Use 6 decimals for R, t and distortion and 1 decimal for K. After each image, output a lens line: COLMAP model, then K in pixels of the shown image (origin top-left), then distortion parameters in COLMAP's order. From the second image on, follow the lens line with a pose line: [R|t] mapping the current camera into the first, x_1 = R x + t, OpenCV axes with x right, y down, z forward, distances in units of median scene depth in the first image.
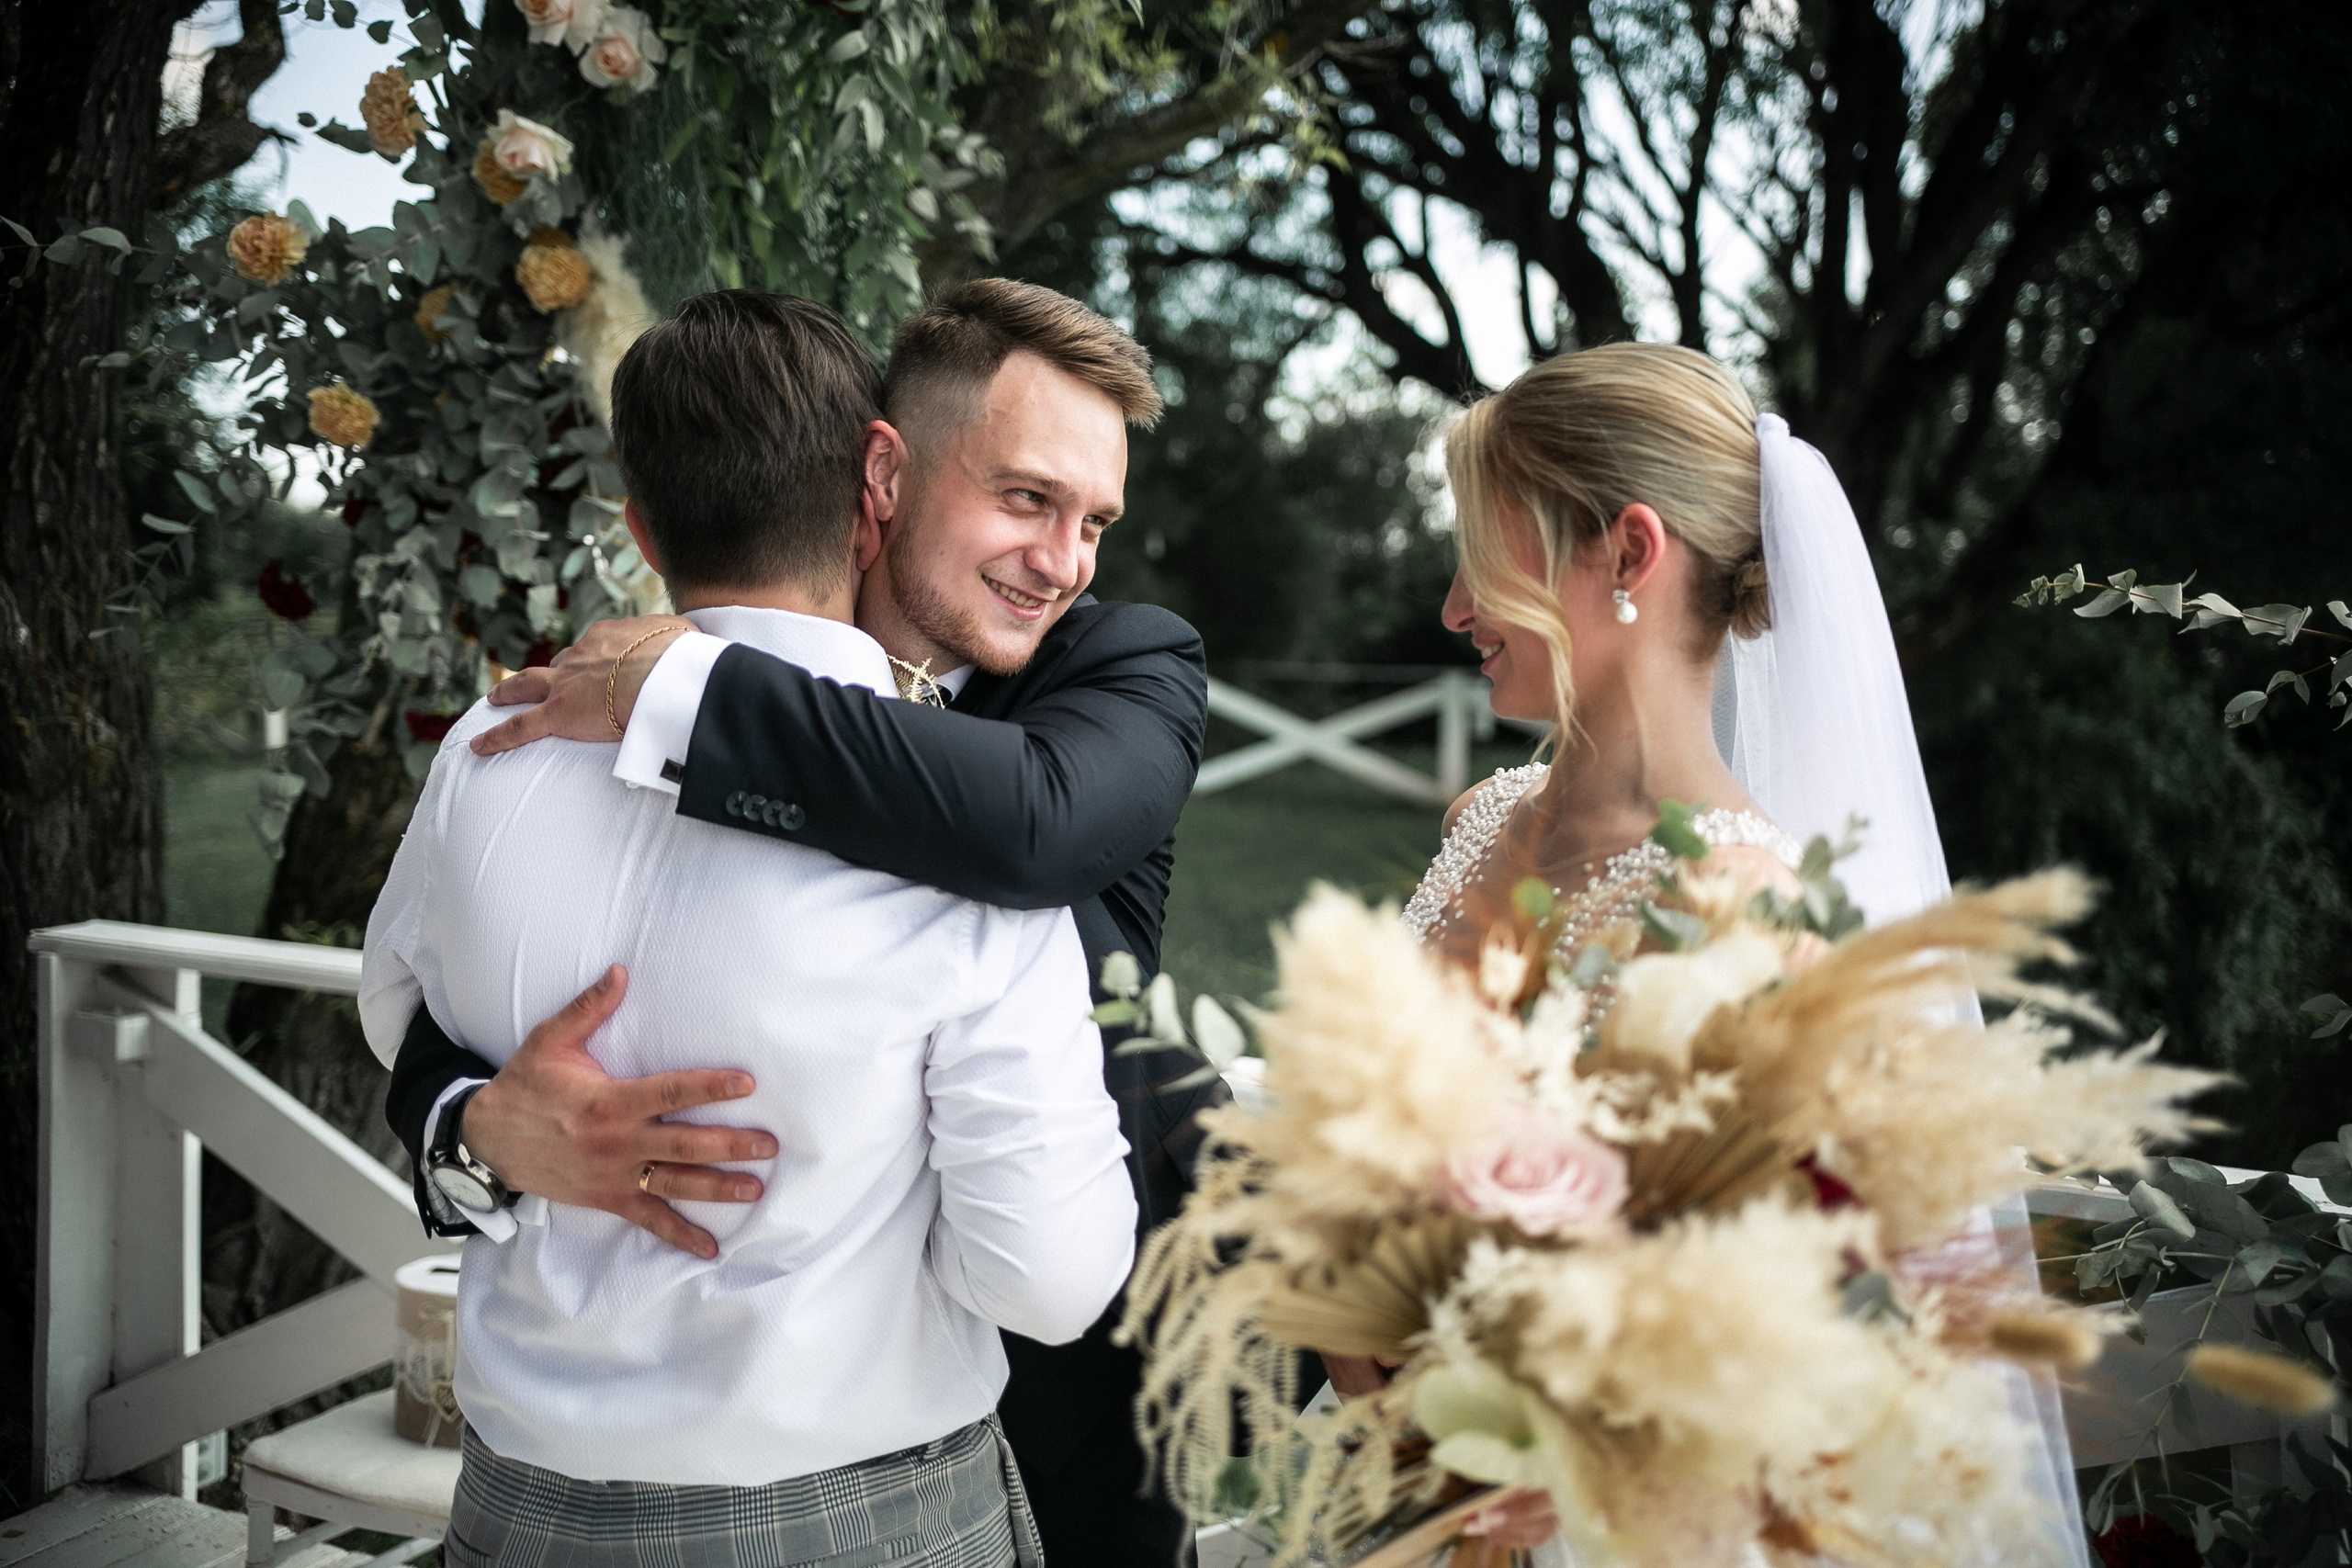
lens RADIAL K [[2411.0, 0, 1177.5], [0, 2411.0, 774.3], [0, 0, 1]] dist [0.115987, 0.000000]
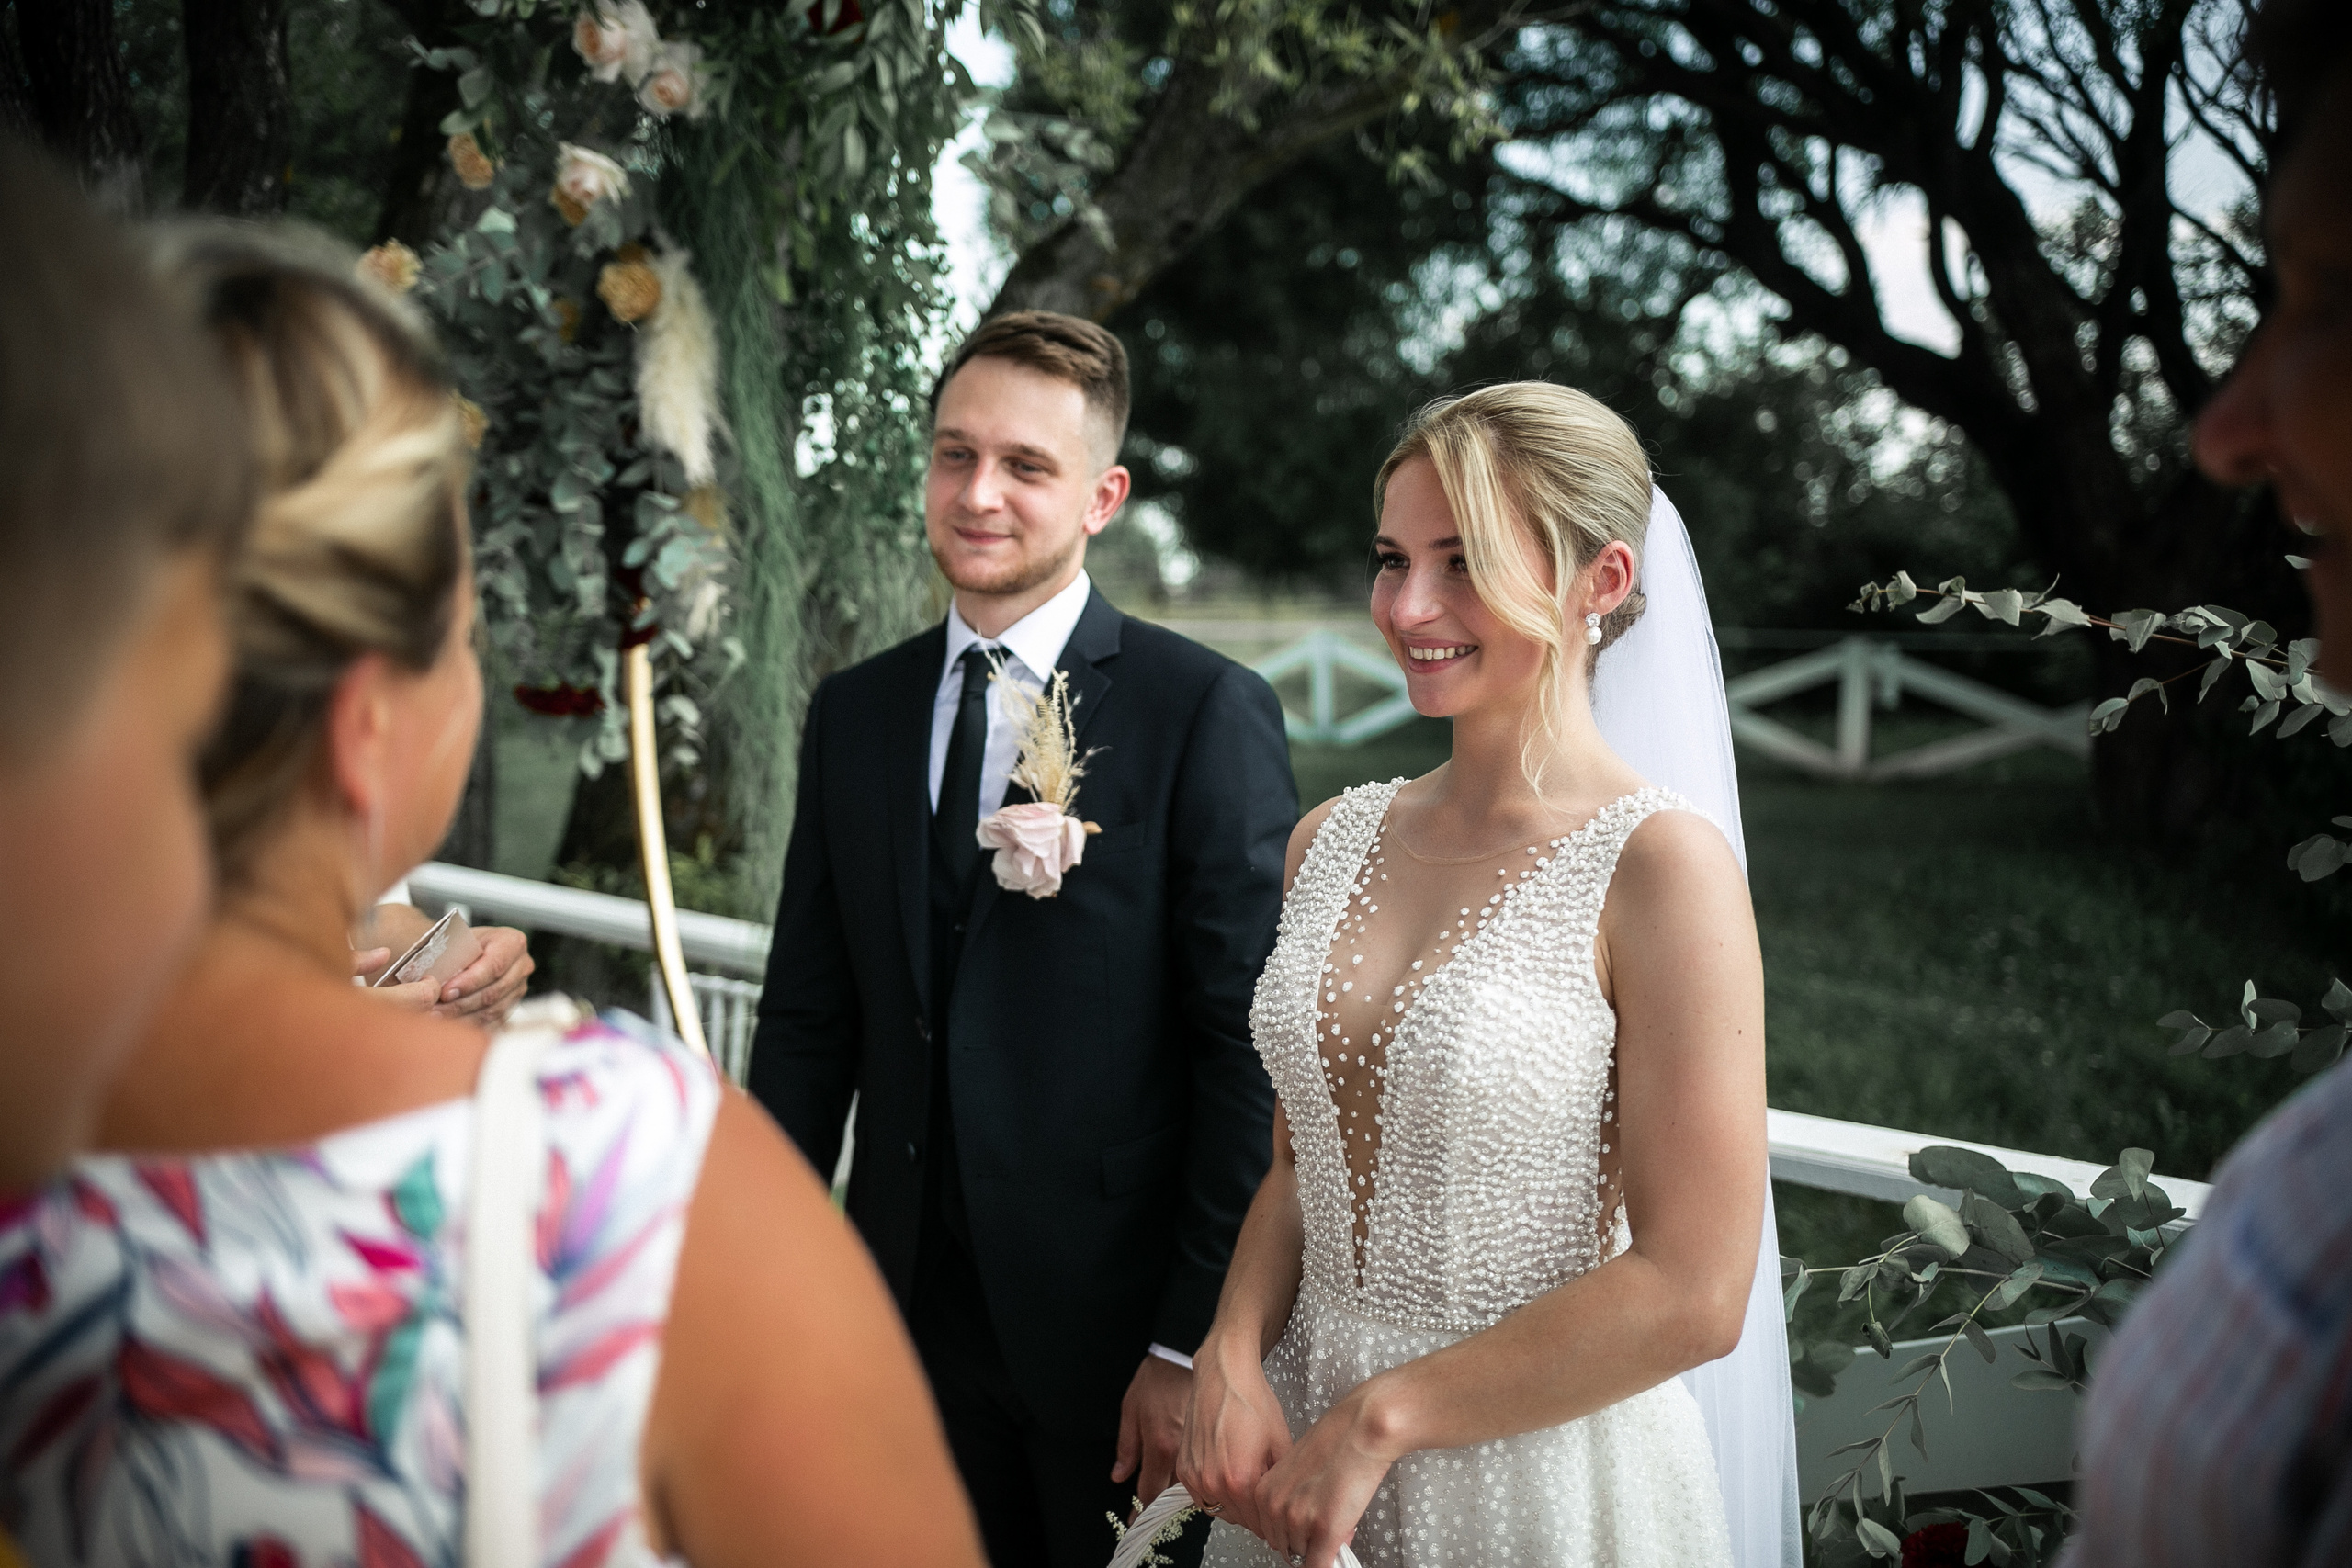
lens RADIAL K [[2411.0, 0, 1104.6], [0, 2411.0, 753.8], [0, 0, 1]] dist [0.115987, 0.000000]
pose [[0.979152, 0.017352, -0.202388, 0.109872], [-0.015699, 0.999829, 0.009773, -0.007057], [0.202523, -0.006392, 0.979257, -0.012783]]
